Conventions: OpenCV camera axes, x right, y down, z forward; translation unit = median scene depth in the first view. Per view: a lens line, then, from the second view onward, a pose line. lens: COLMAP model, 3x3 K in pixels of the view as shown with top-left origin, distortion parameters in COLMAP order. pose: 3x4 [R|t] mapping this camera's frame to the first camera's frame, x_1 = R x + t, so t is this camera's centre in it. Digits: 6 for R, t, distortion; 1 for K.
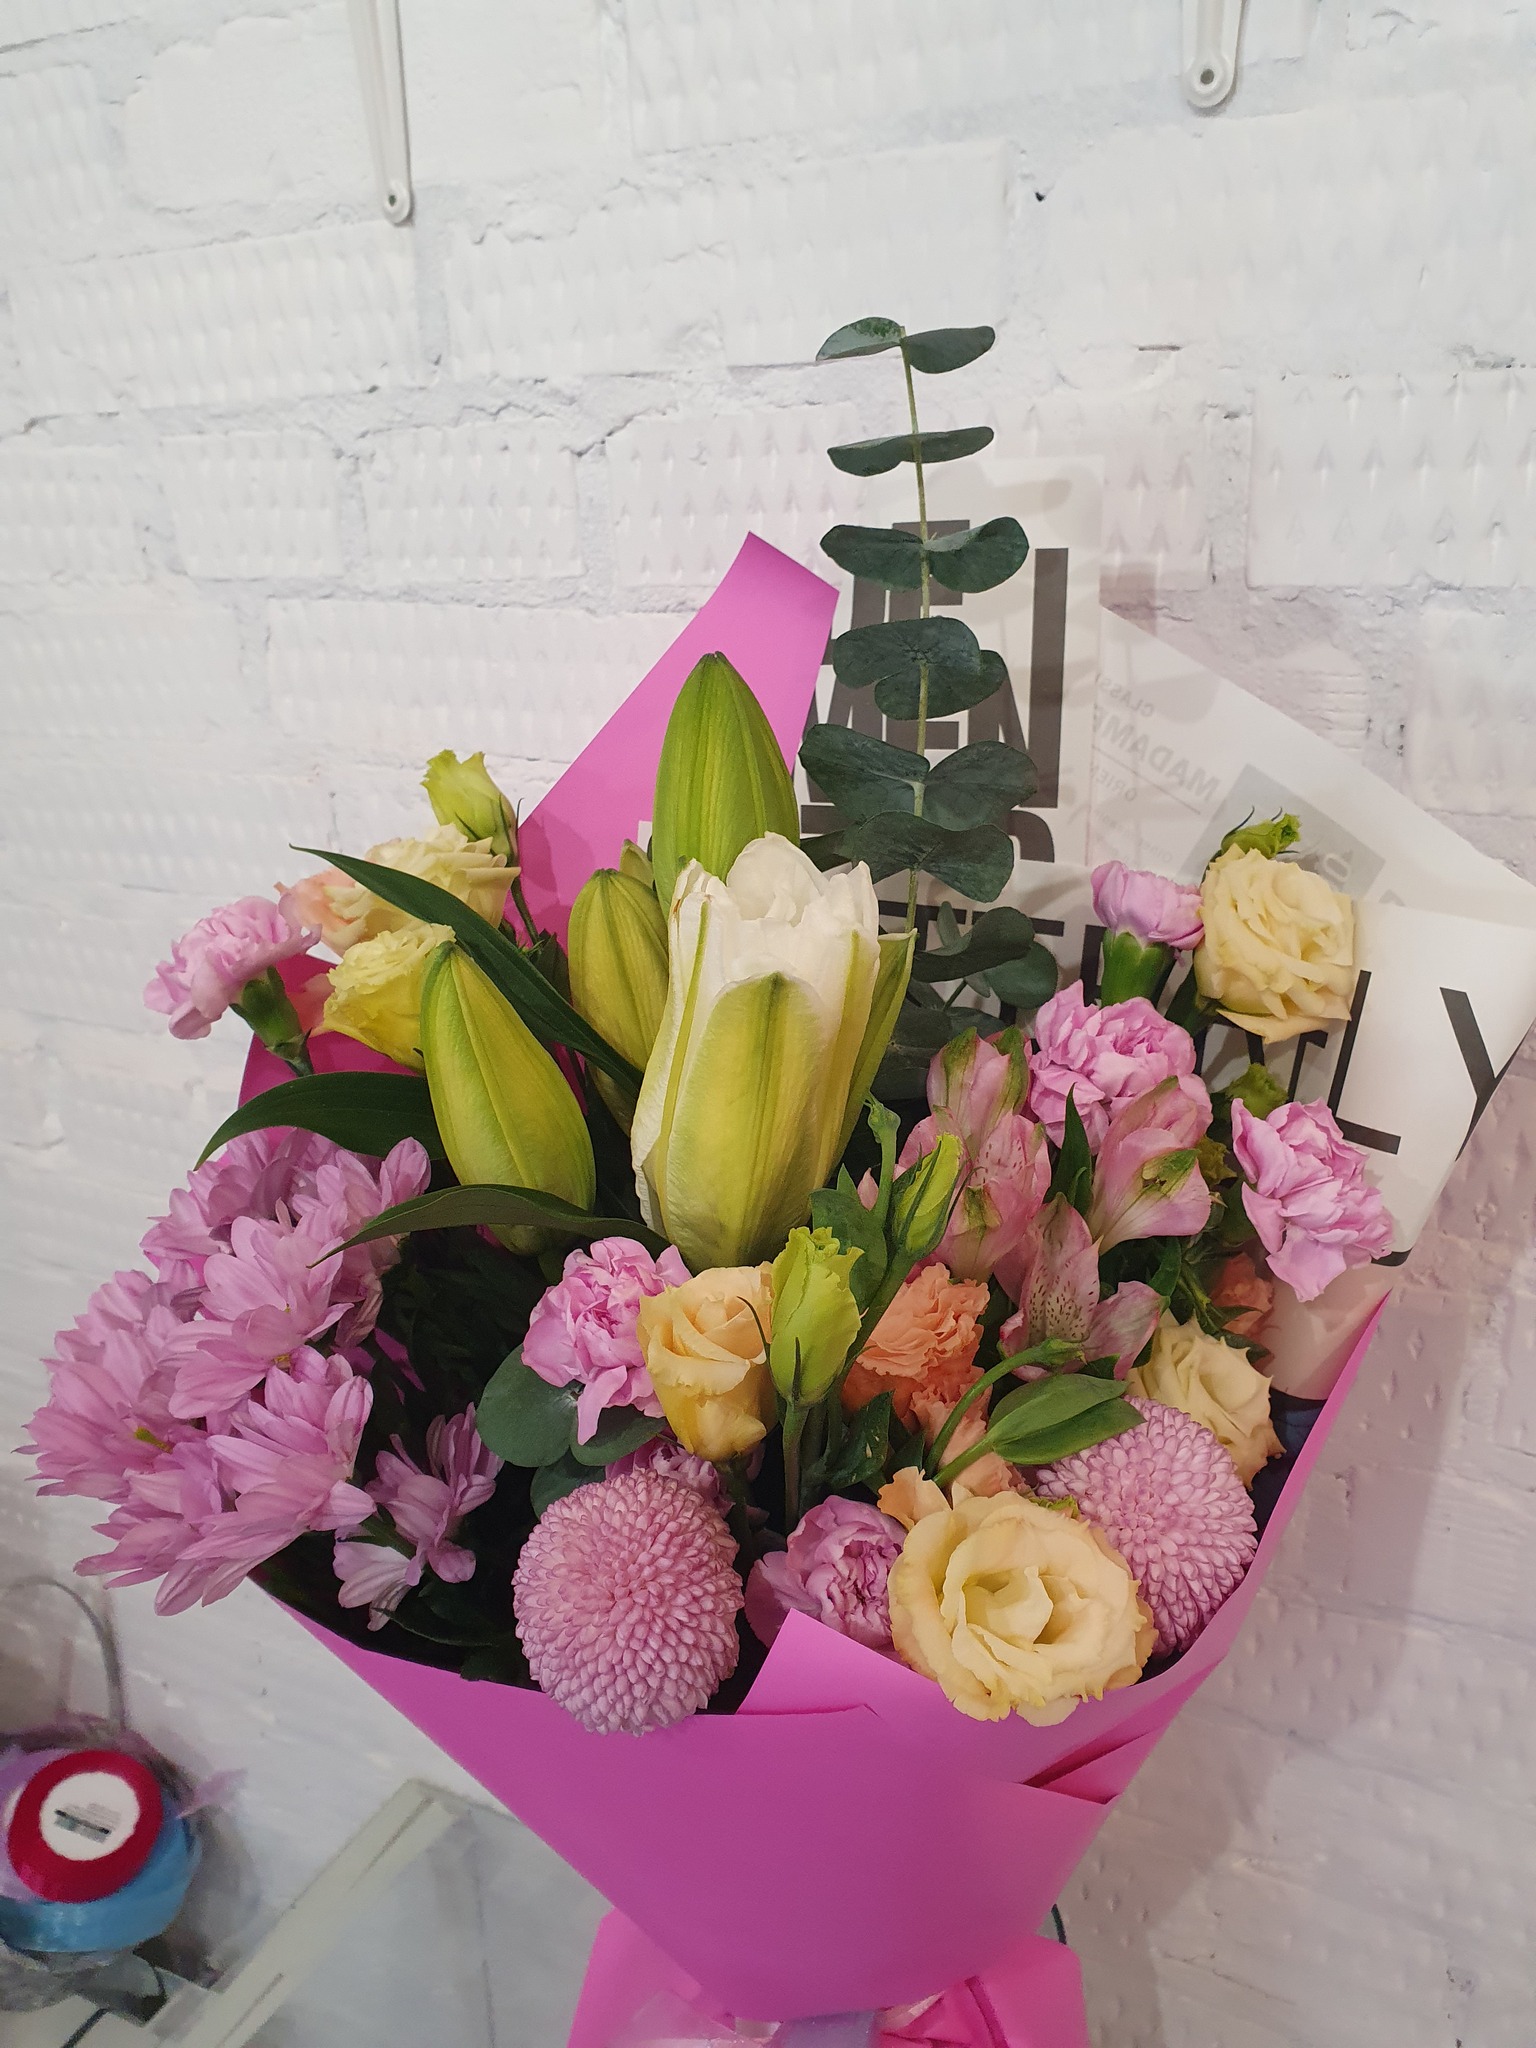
lens RADIAL K [[1630.9, 0, 775.7], [0, 1630.9, 1029.9], [0, 0, 1]] dist [-0.032344, 0.070474]
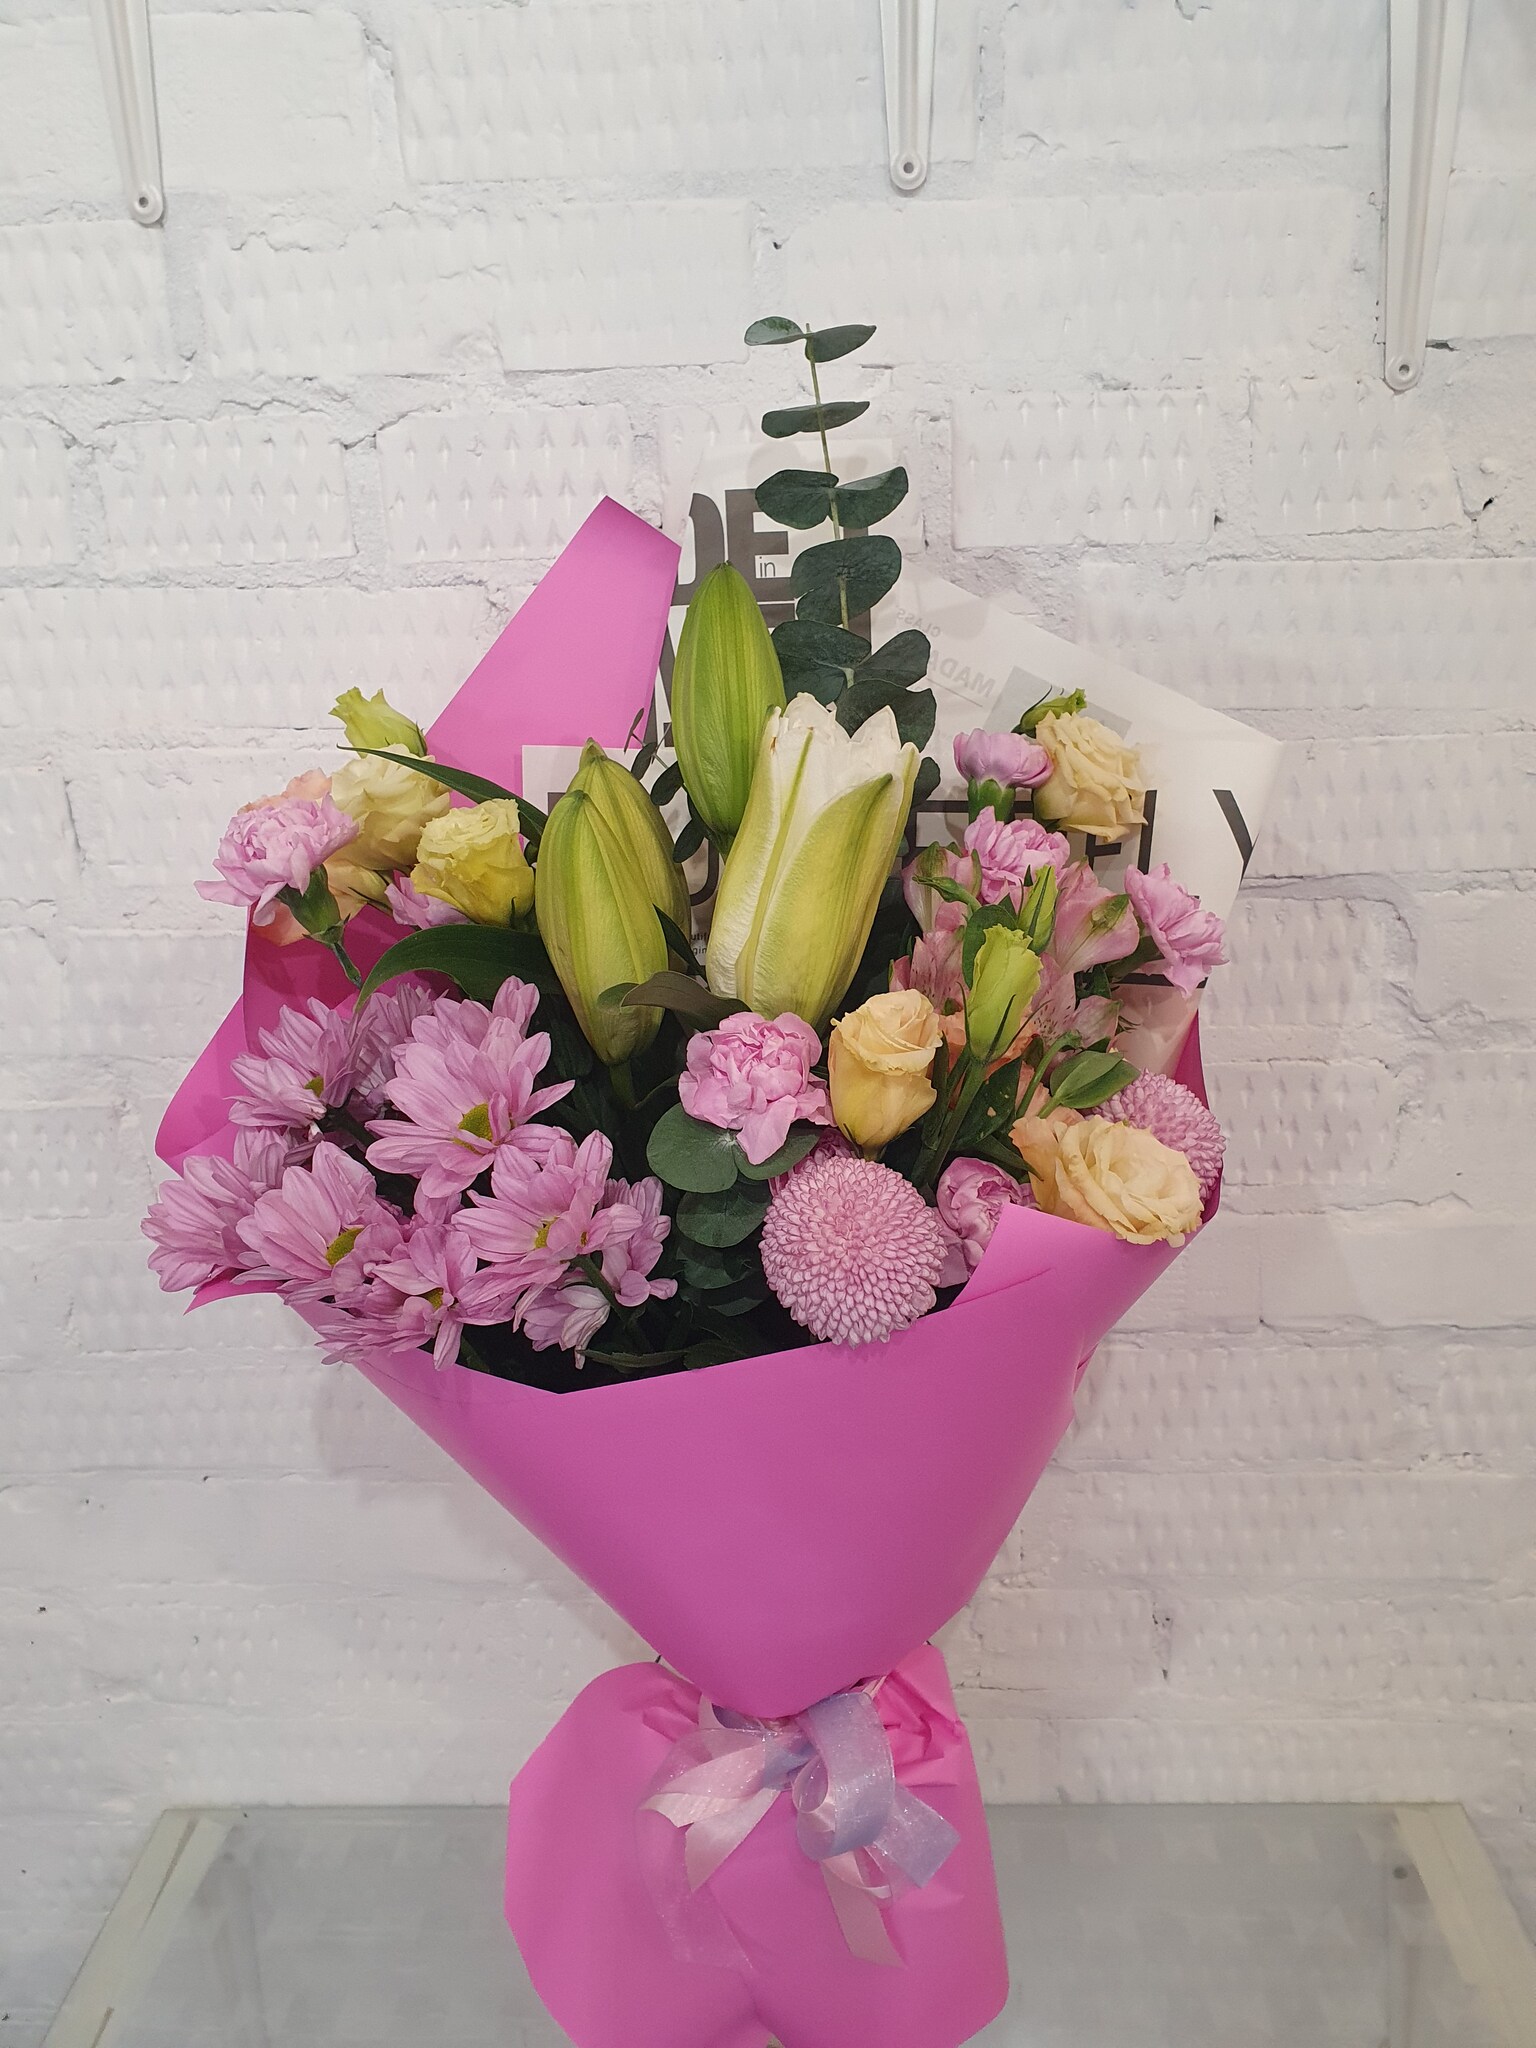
lens RADIAL K [[1630.9, 0, 761.3], [0, 1630.9, 1051.6], [0, 0, 1]] dist [-0.032344, 0.070474]
pose [[0.903576, -0.117118, 0.412109, -0.385004], [0.135018, 0.990737, -0.014477, 0.113452], [-0.406597, 0.068723, 0.911019, -0.100598]]
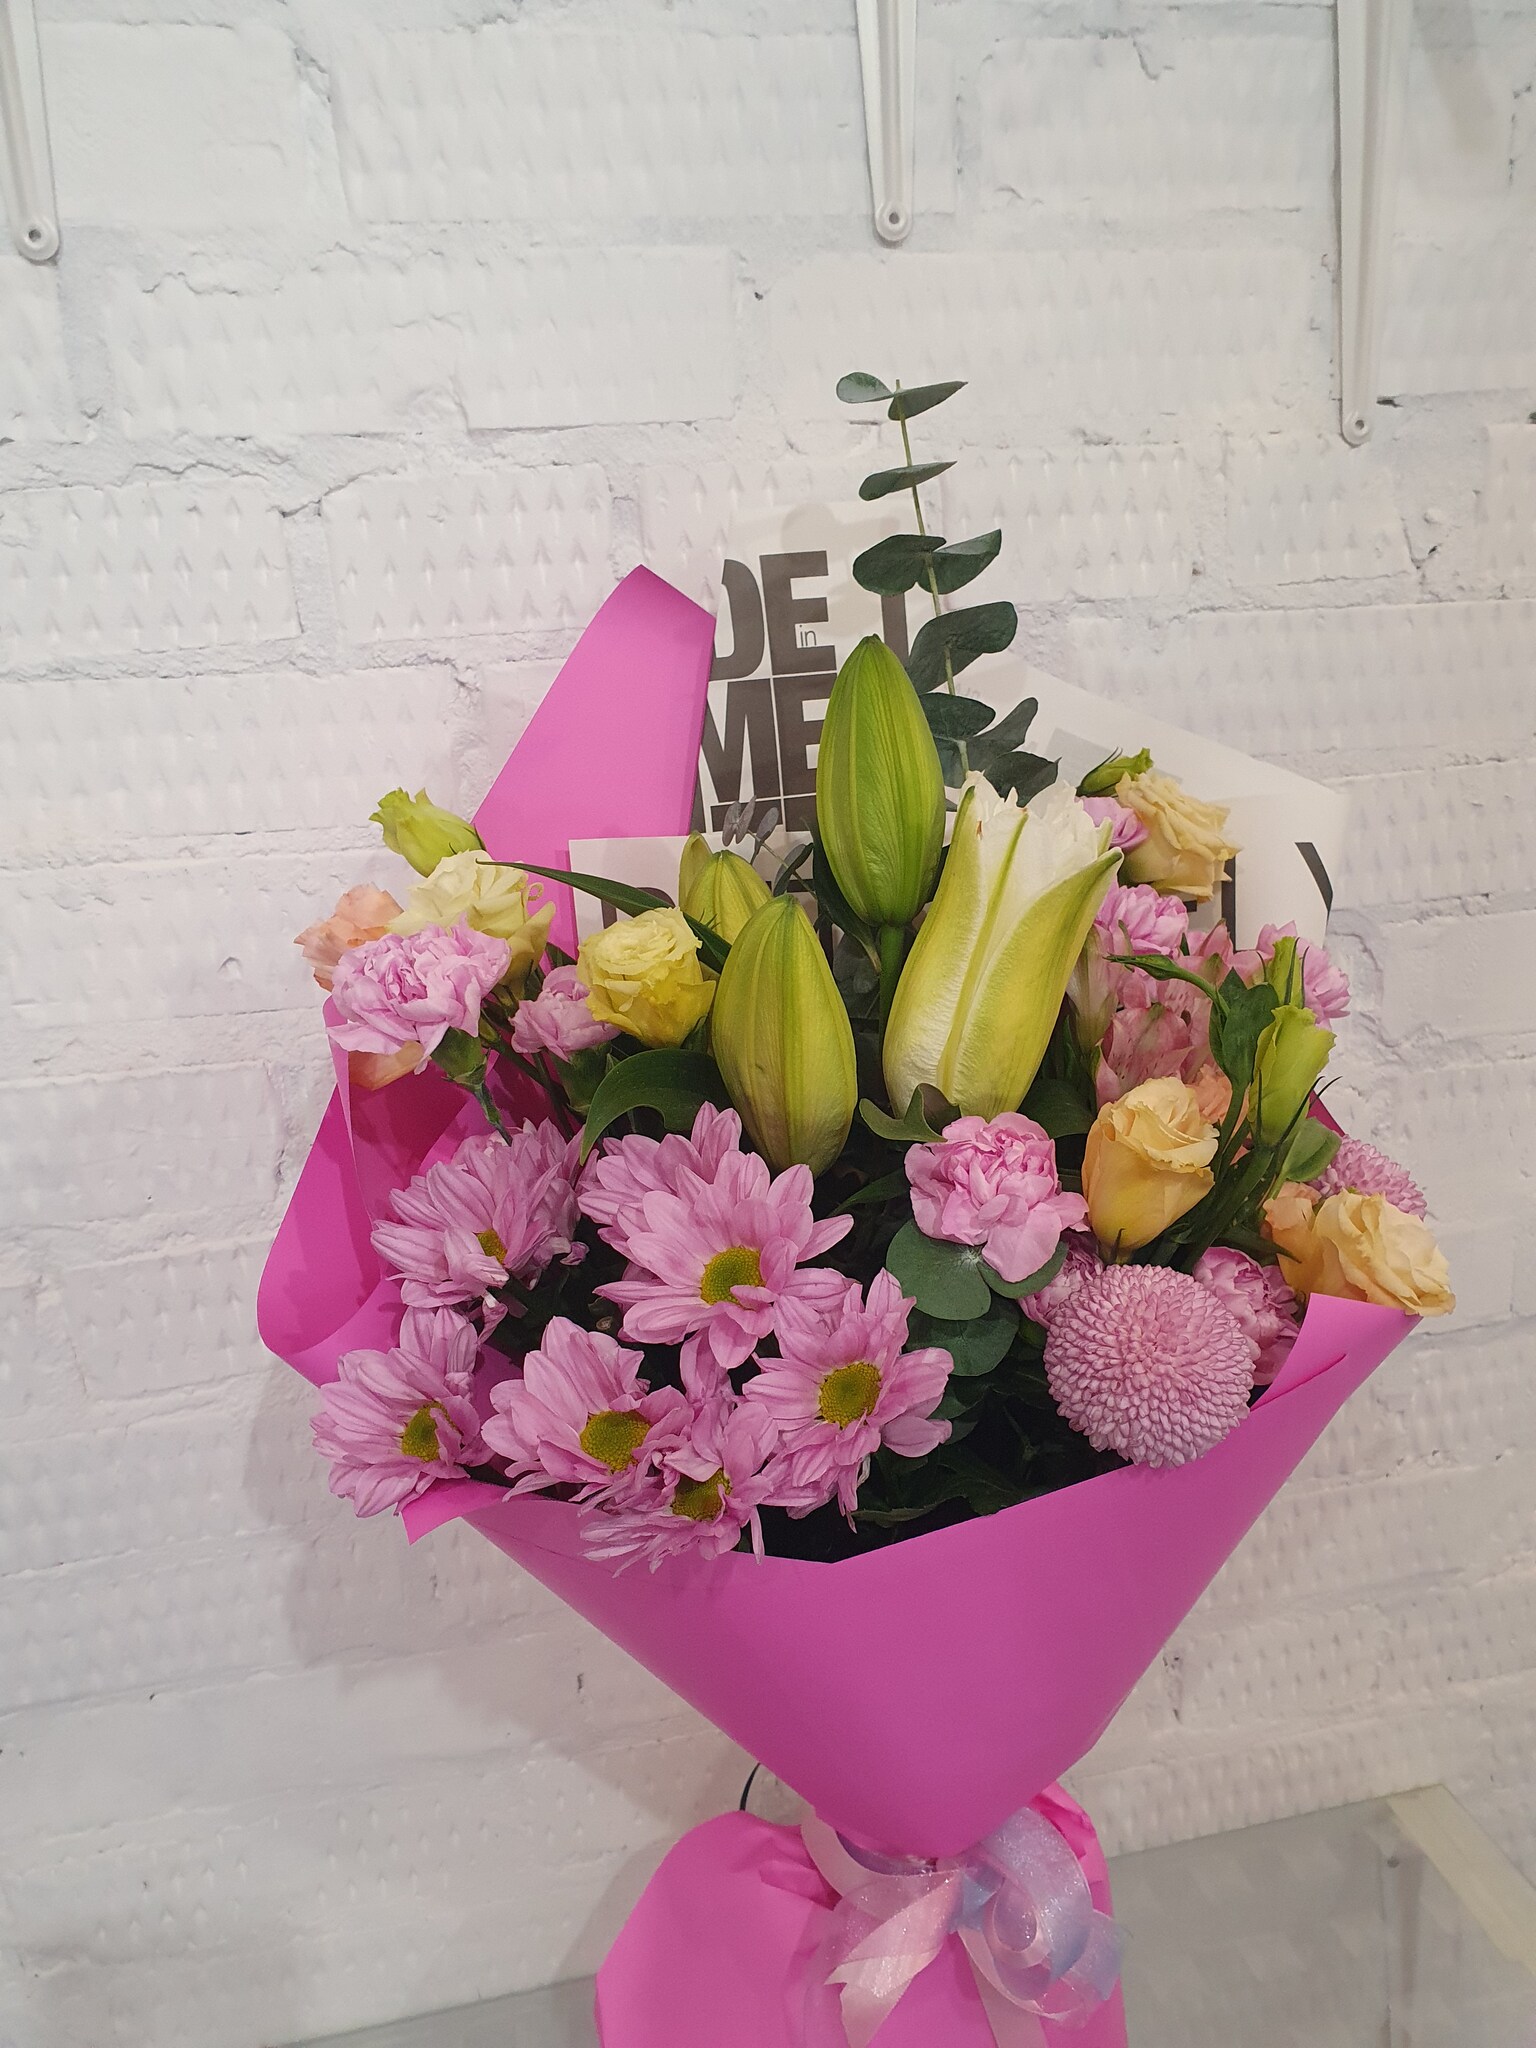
lens RADIAL K [[1630.9, 0, 776.4], [0, 1630.9, 1069.3], [0, 0, 1]] dist [-0.032344, 0.070474]
pose [[0.770058, -0.190597, 0.608837, -0.576597], [0.231804, 0.972697, 0.011317, 0.031181], [-0.594371, 0.132417, 0.793214, 0.091553]]
